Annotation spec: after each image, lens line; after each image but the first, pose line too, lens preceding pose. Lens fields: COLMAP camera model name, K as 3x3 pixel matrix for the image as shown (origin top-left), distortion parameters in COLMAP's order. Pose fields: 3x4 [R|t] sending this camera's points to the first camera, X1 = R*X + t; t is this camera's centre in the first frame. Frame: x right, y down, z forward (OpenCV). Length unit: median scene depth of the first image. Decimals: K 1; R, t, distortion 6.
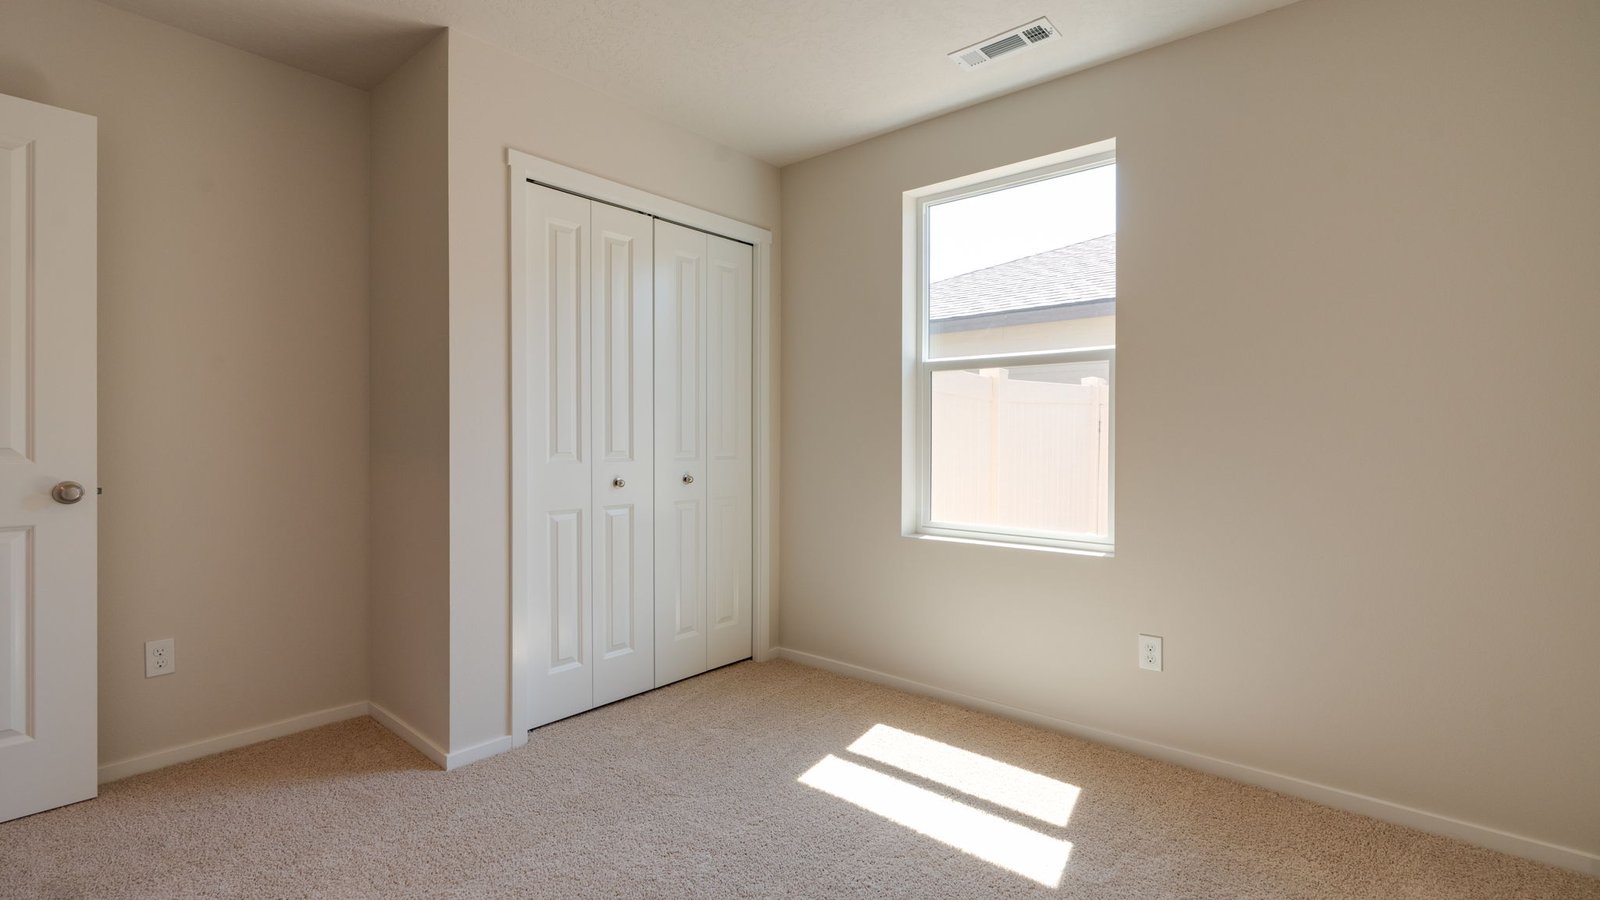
lens RADIAL K [[718.2, 0, 800.9], [0, 718.2, 442.9], [0, 0, 1]] dist [-0.011842, 0.004316]
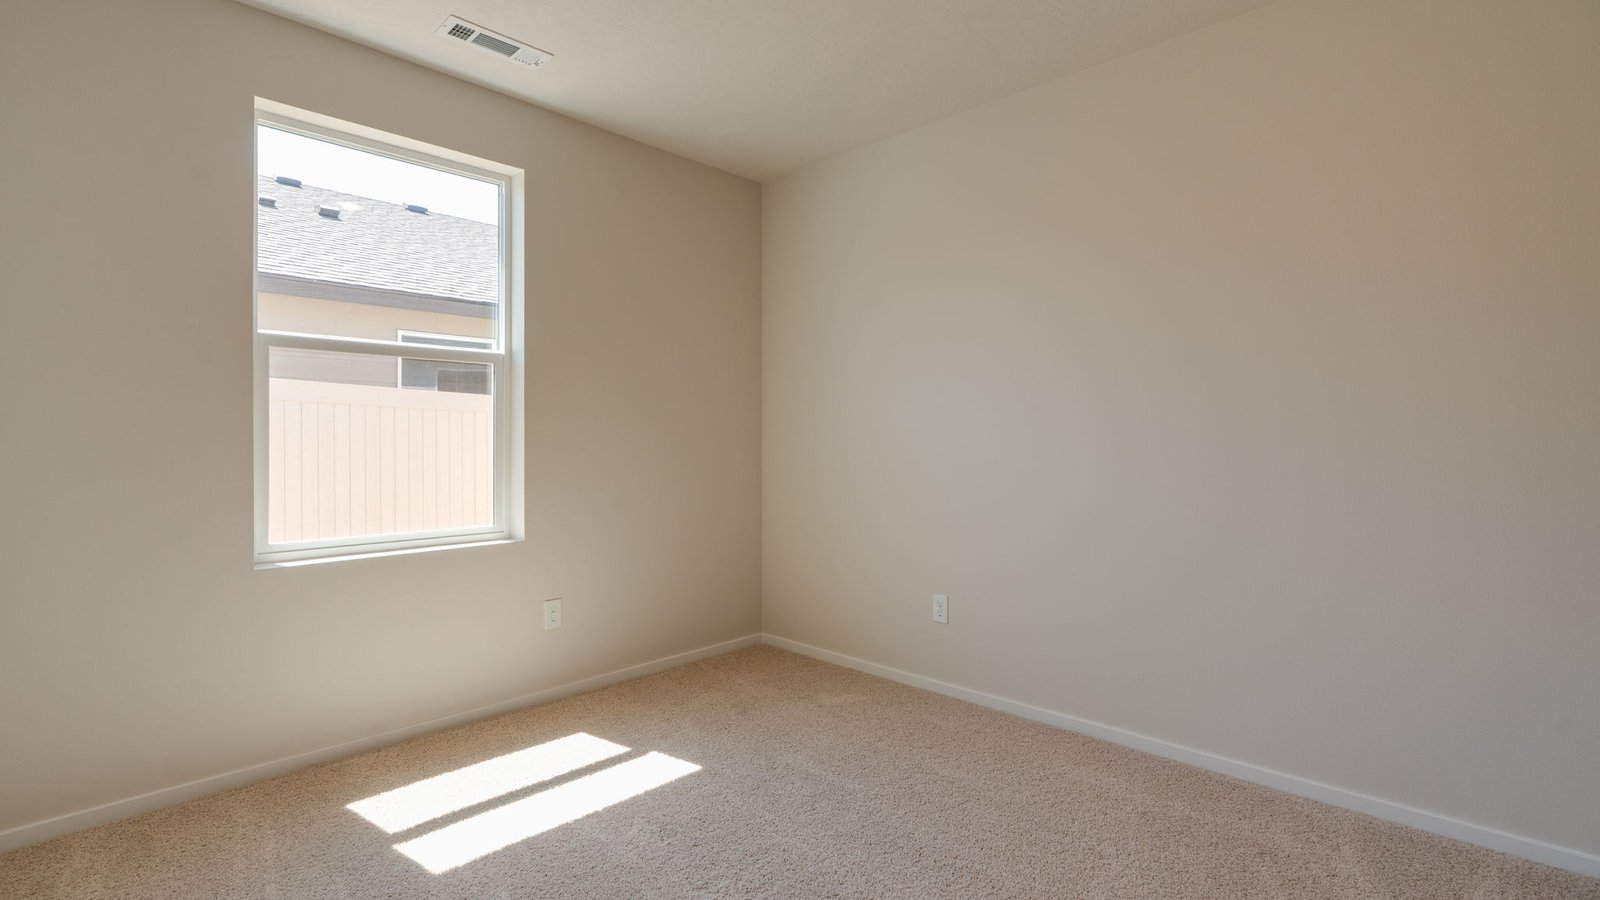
lens RADIAL K [[718.2, 0, 800.9], [0, 718.2, 442.9], [0, 0, 1]] dist [-0.011842, 0.004316]
pose [[0.068328, -0.013632, 0.997570, -0.703936], [0.005852, 0.999895, 0.013263, -0.008318], [-0.997646, 0.004932, 0.068401, 0.514456]]
